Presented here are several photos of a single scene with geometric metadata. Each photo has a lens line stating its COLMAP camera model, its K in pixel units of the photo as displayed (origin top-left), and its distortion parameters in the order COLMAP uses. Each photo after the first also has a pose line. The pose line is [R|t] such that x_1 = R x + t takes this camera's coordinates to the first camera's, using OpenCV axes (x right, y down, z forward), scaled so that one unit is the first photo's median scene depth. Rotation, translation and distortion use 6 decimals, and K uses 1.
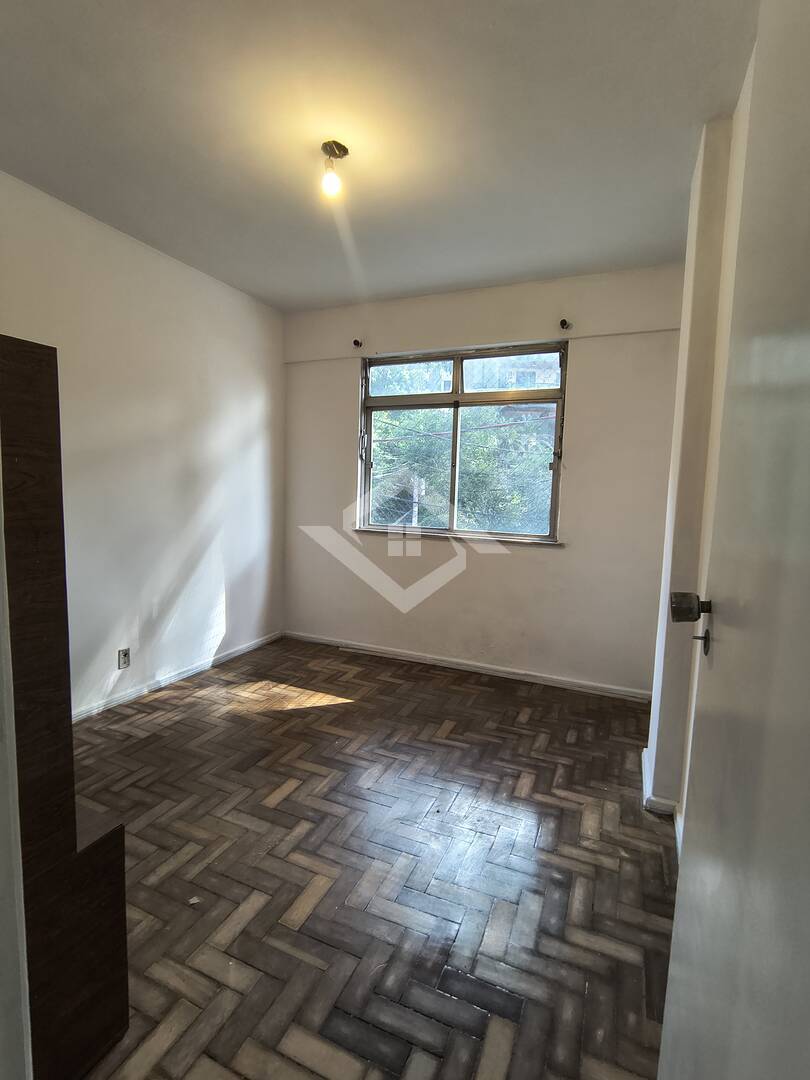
lens RADIAL K [[506.9, 0, 405.9], [0, 506.9, 542.0], [0, 0, 1]] dist [-0.004163, 0.002345]
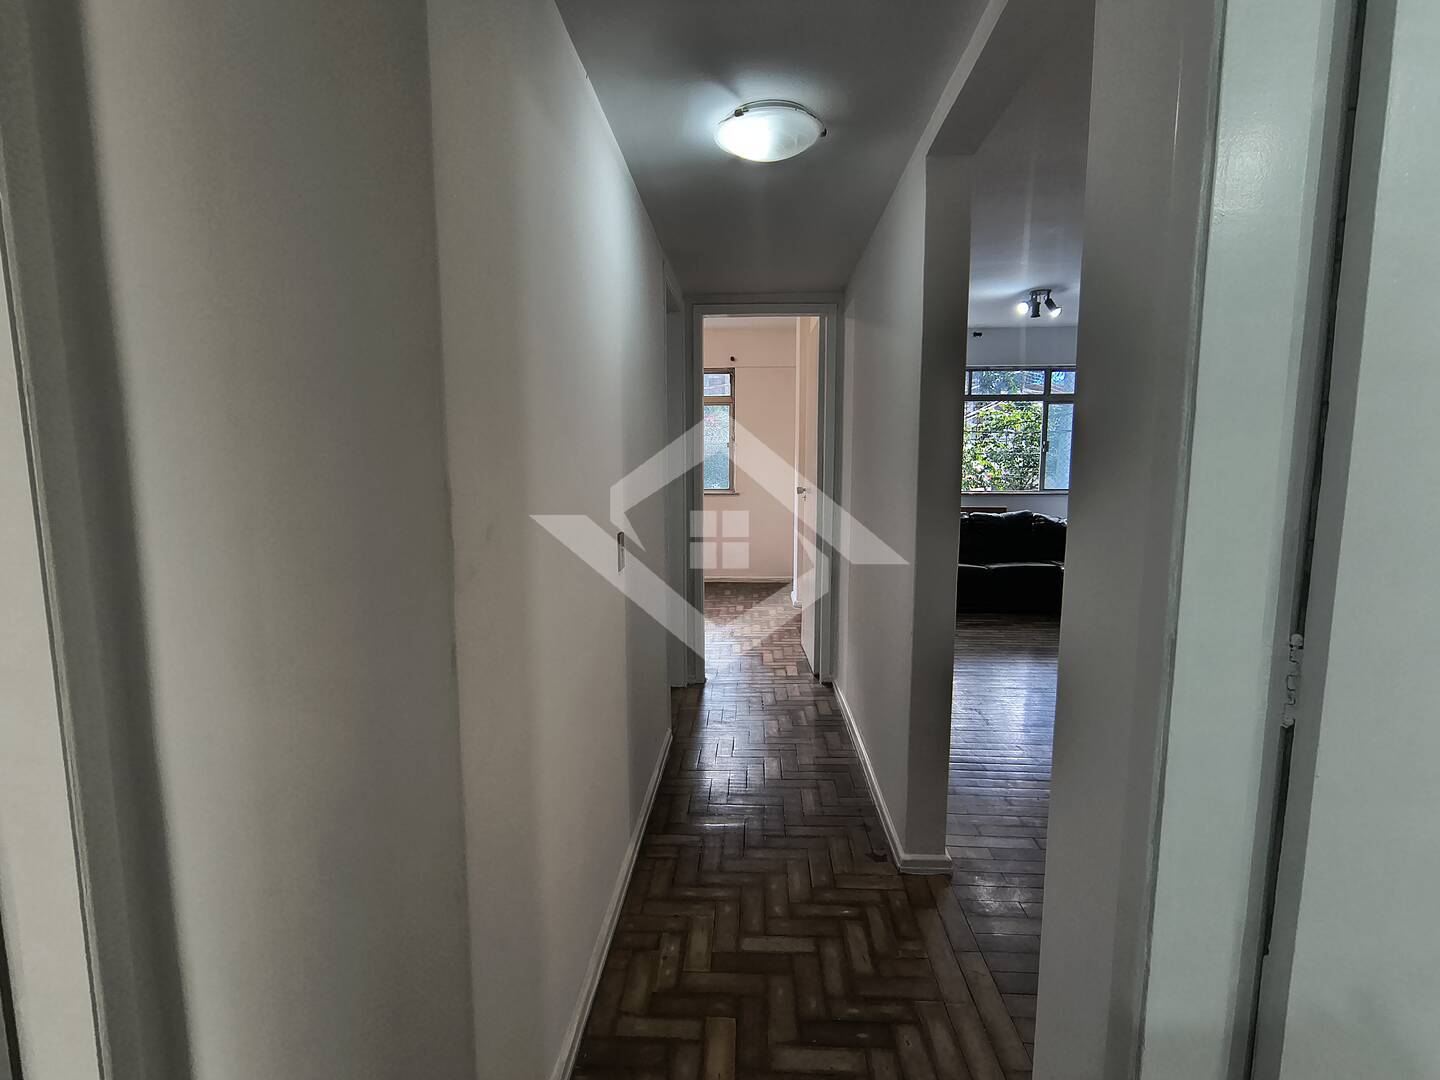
lens RADIAL K [[675.9, 0, 720.2], [0, 675.9, 538.5], [0, 0, 1]] dist [-0.004163, 0.002345]
pose [[0.932275, -0.069787, 0.354955, -0.523527], [0.059385, 0.997428, 0.040129, 0.057897], [-0.356843, -0.016332, 0.934022, -1.003319]]
